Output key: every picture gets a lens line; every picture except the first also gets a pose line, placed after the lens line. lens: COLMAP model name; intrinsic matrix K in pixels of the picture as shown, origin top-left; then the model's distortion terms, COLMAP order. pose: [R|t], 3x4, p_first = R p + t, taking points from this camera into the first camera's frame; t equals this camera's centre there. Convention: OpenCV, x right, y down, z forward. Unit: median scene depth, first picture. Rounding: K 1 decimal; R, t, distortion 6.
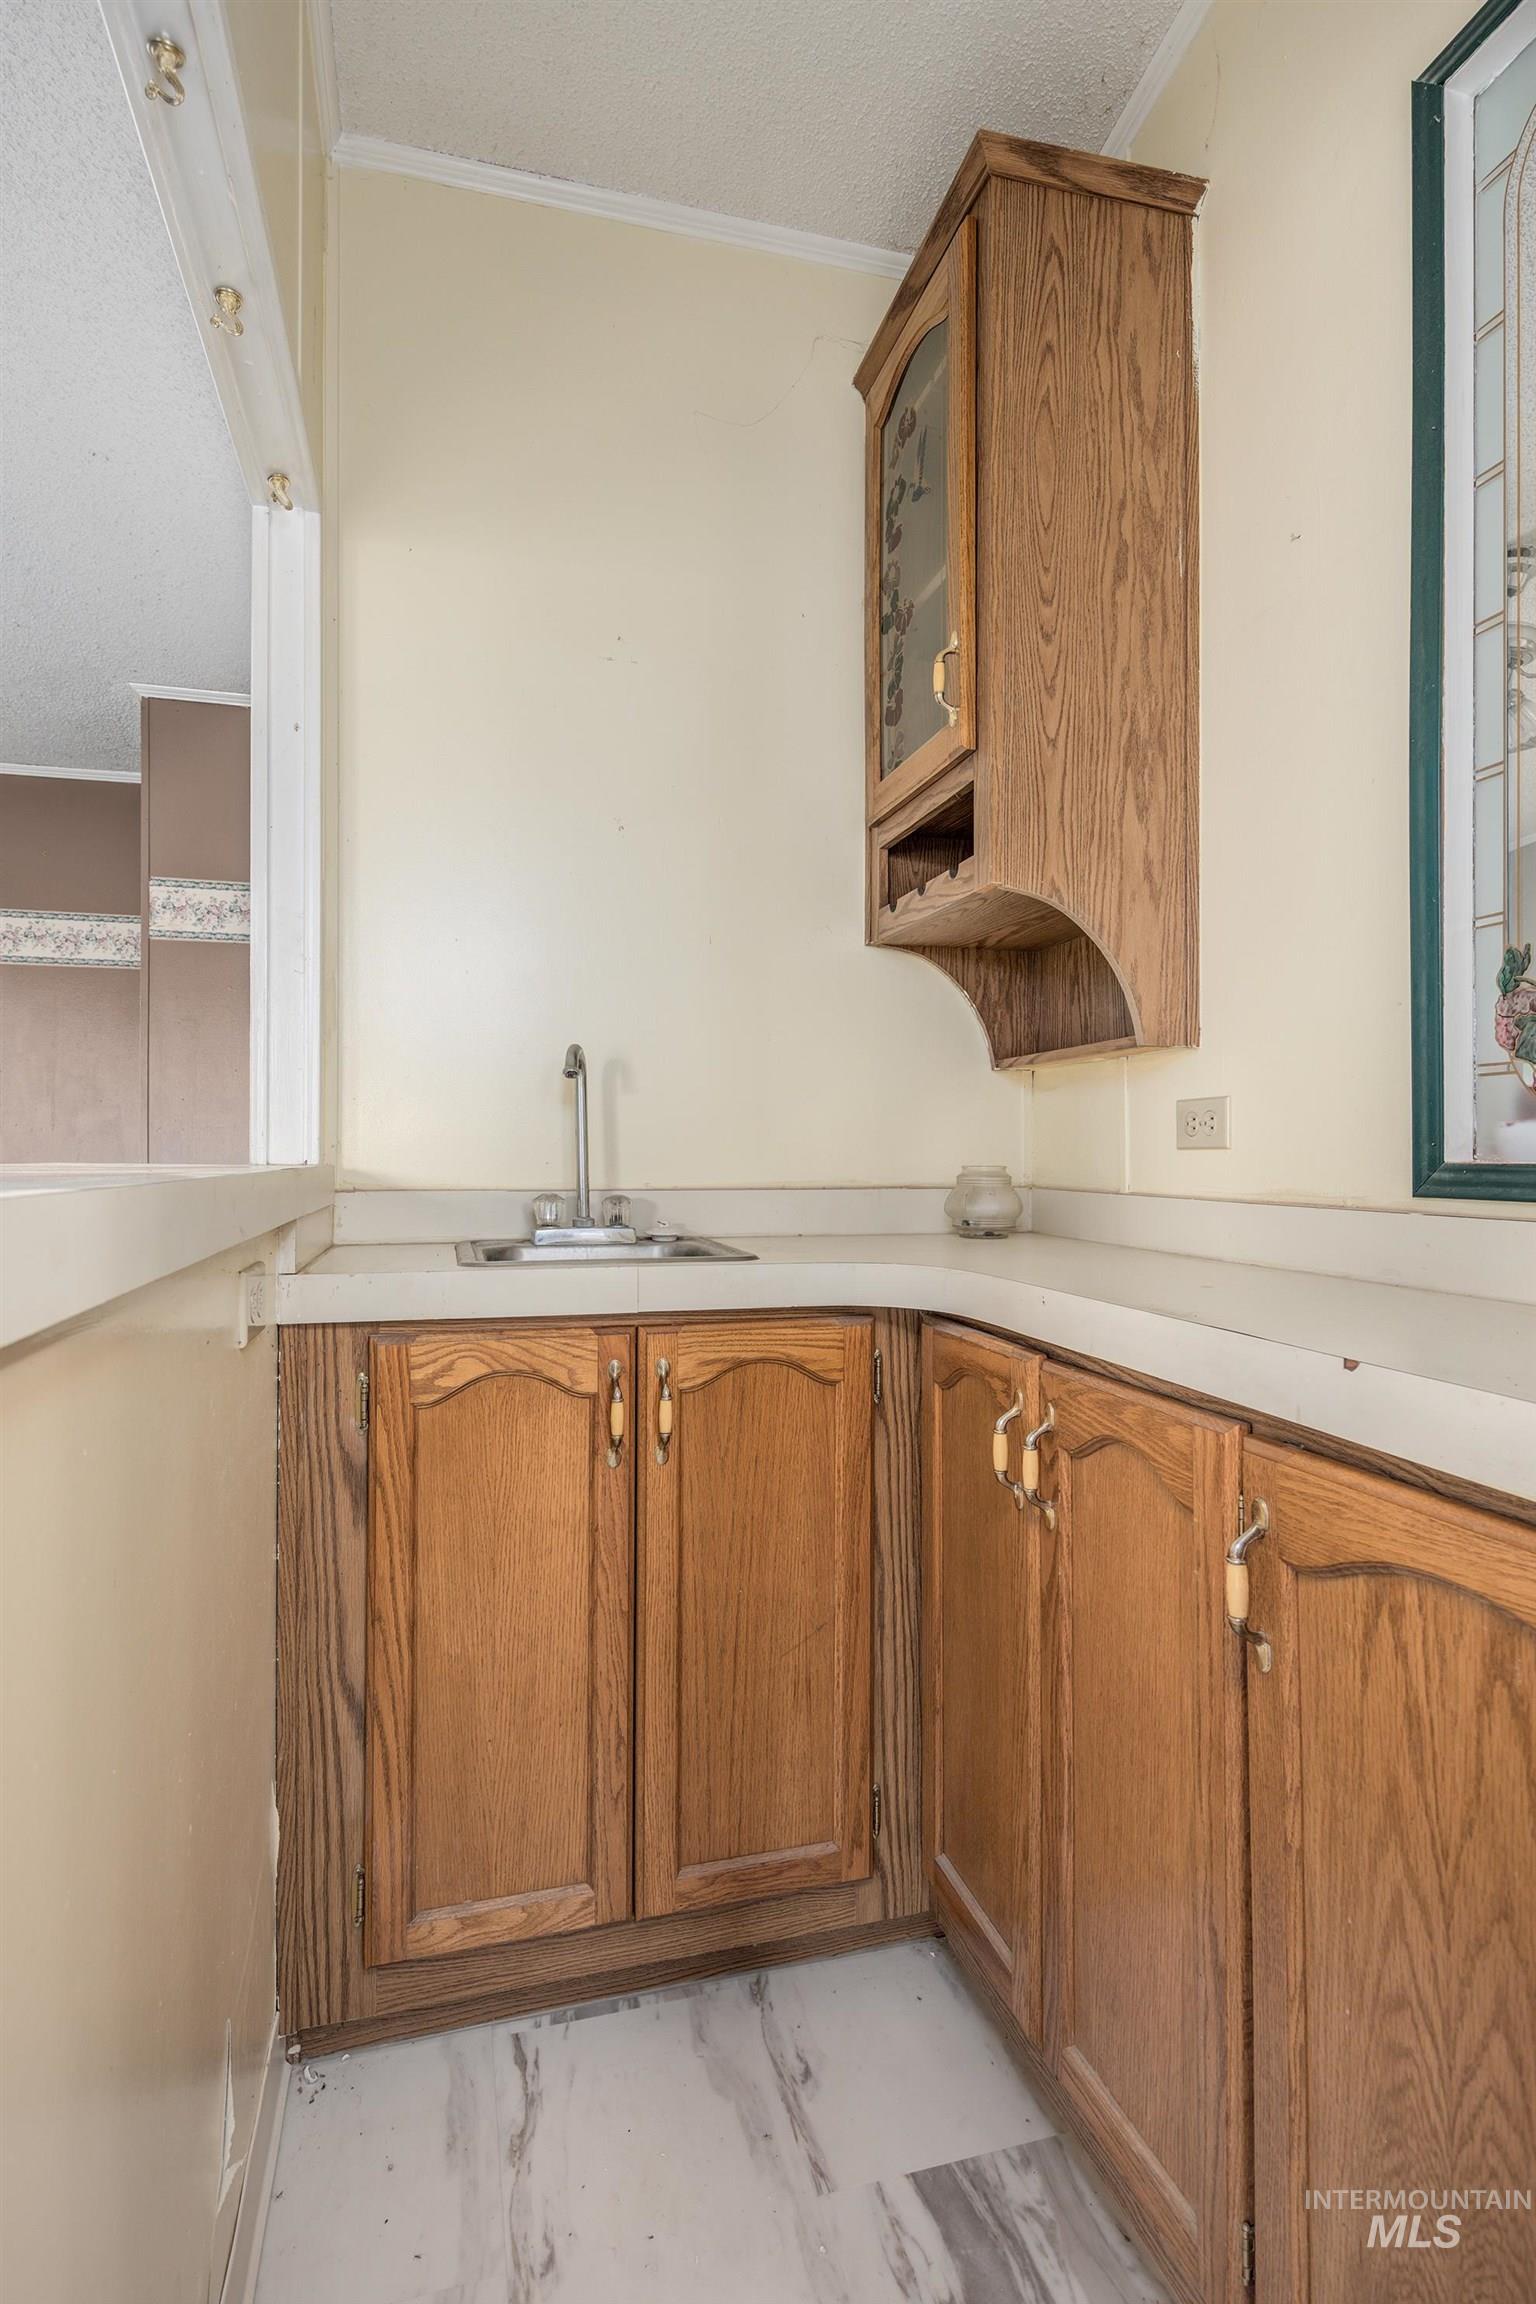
lens RADIAL K [[1138.8, 0, 725.2], [0, 1138.8, 1165.5], [0, 0, 1]] dist [0.002914, -0.000861]
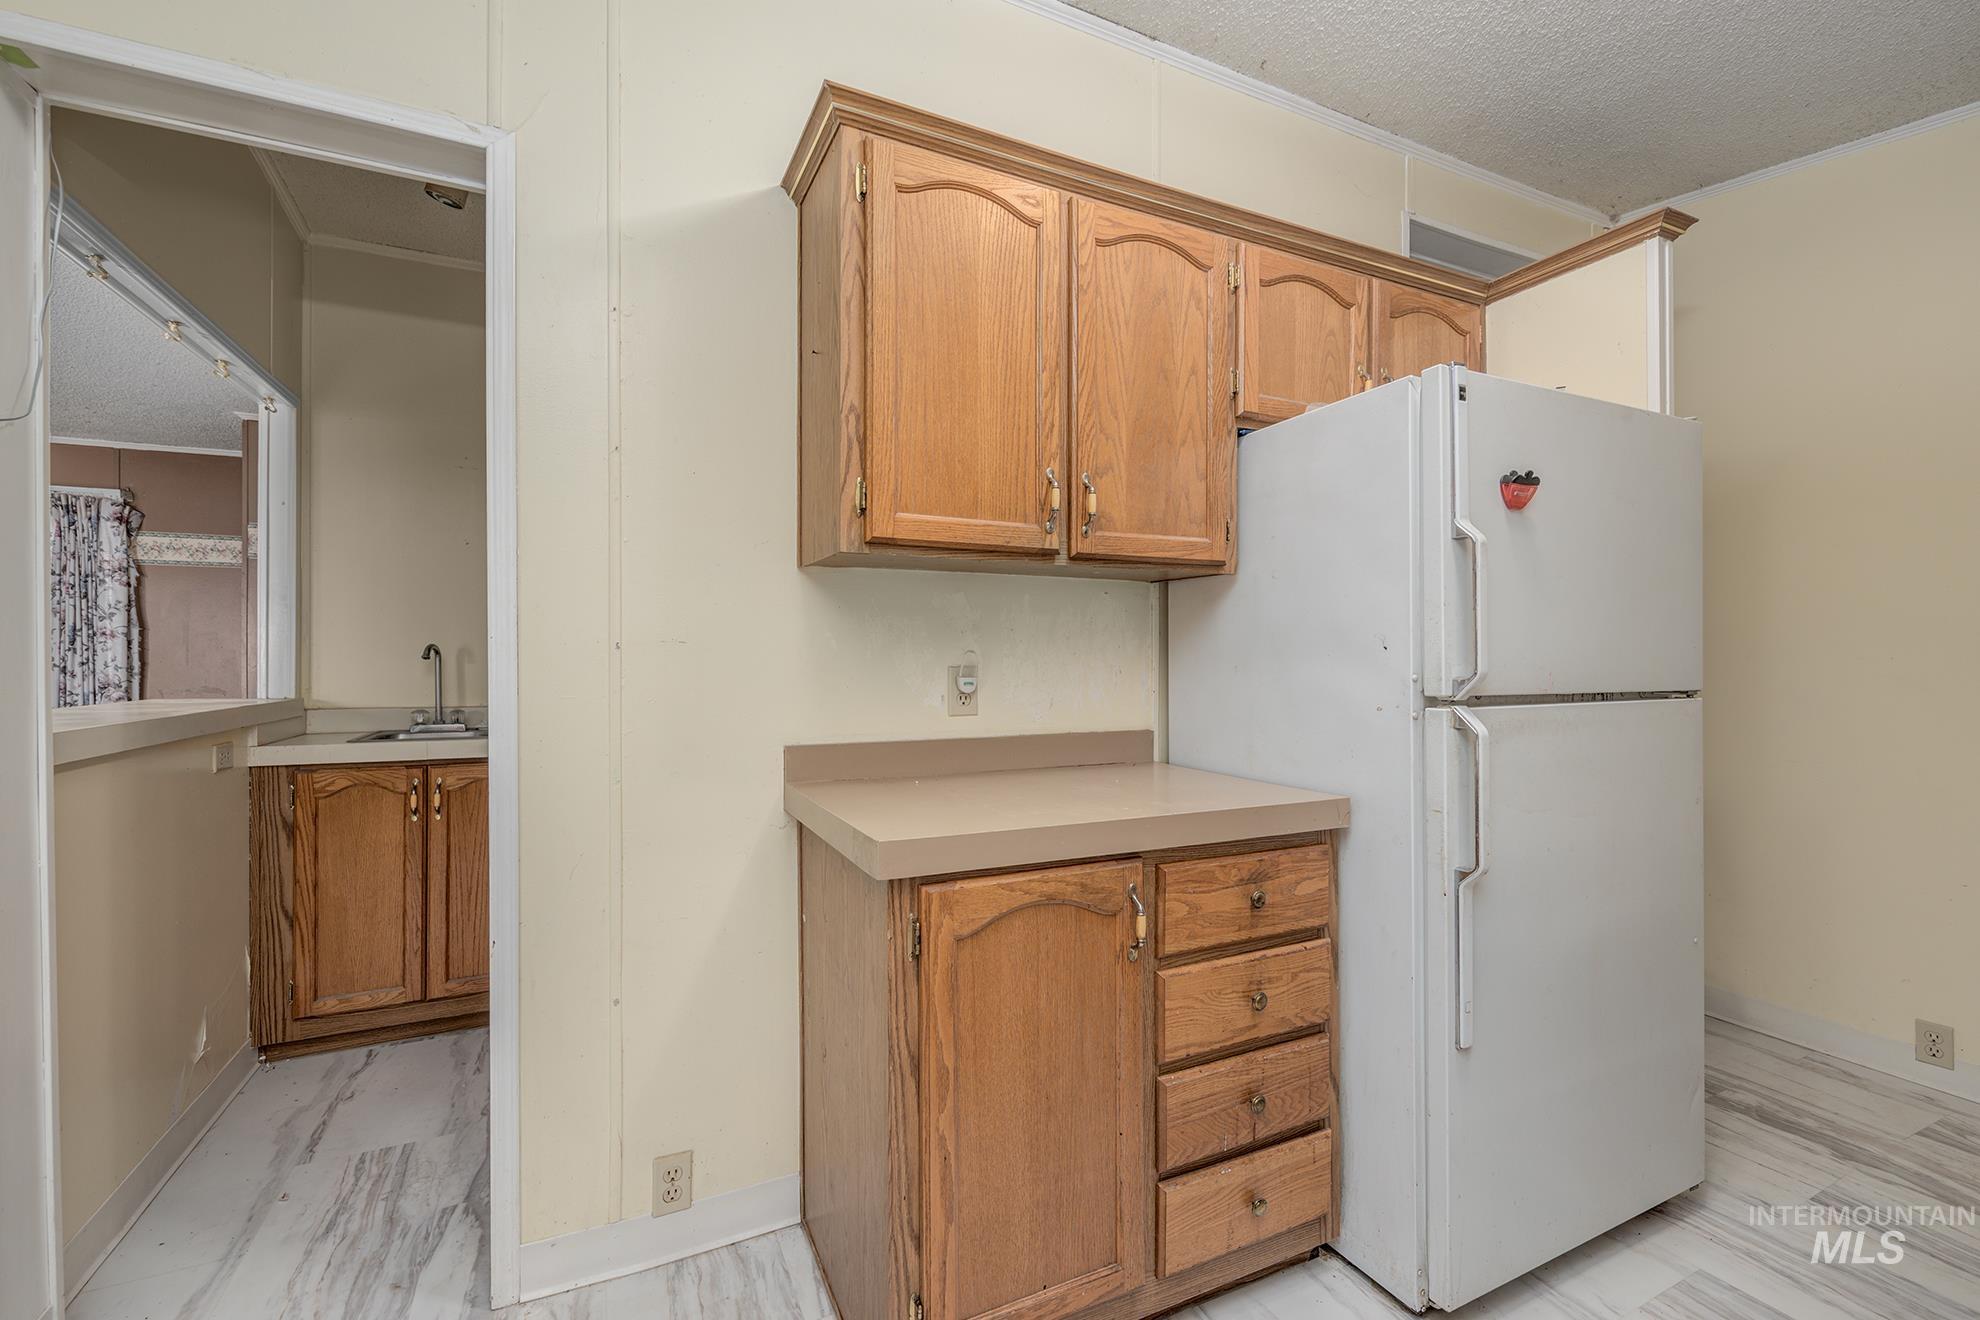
lens RADIAL K [[792.4, 0, 981.7], [0, 792.4, 672.3], [0, 0, 1]] dist [-0.000179, -0.000304]
pose [[0.976003, 0.002079, 0.217746, 0.734469], [-0.003809, 0.999964, 0.007528, -0.081524], [-0.217722, -0.008176, 0.975977, -0.967656]]
